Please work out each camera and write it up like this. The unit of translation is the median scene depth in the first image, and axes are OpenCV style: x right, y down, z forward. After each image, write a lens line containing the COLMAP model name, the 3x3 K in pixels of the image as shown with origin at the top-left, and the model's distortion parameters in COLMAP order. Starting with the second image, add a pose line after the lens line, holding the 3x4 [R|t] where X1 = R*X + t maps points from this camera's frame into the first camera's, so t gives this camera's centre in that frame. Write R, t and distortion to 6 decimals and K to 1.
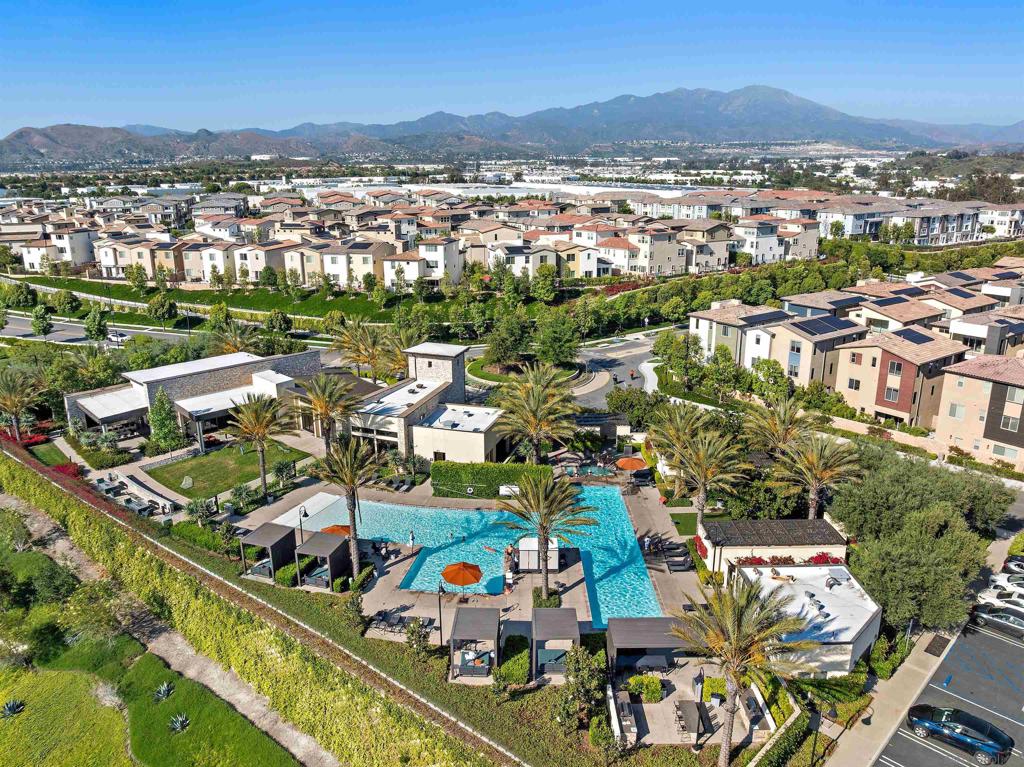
lens RADIAL K [[737.9, 0, 512.0], [0, 737.9, 383.5], [0, 0, 1]] dist [-0.034272, -0.005683]
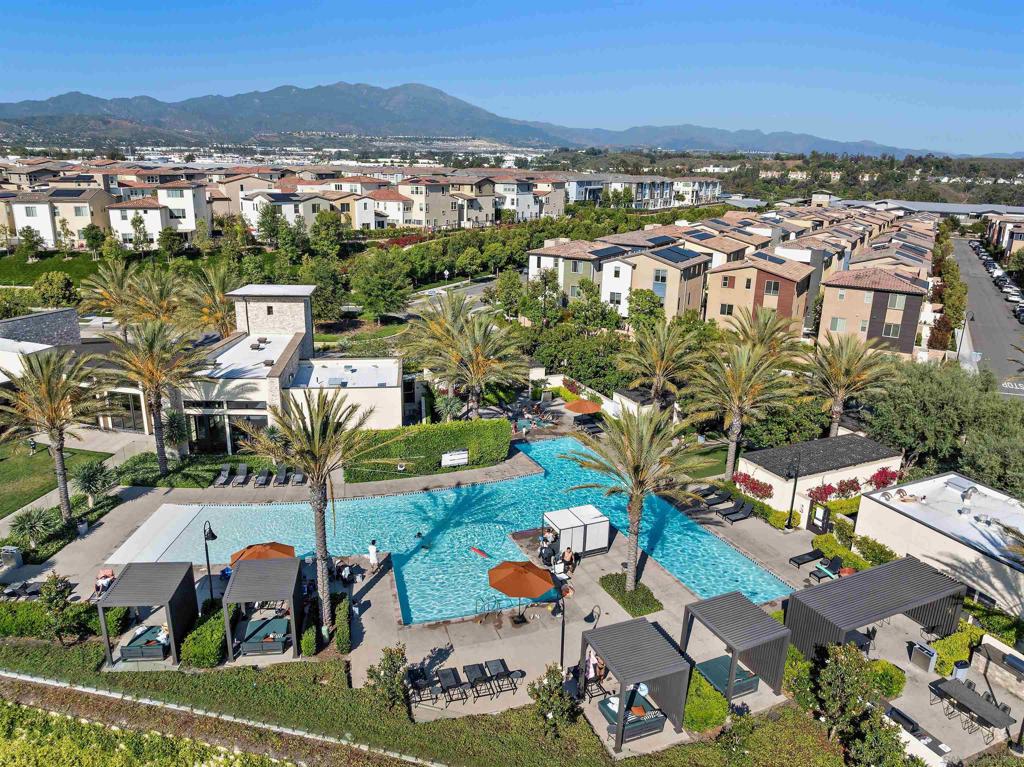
lens RADIAL K [[719.9, 0, 512.0], [0, 719.9, 383.5], [0, 0, 1]] dist [-0.053495, 0.025757]
pose [[0.907075, -0.094698, 0.410179, -0.113891], [0.088184, 0.995496, 0.034819, 0.024813], [-0.411628, 0.004588, 0.911340, 0.159467]]
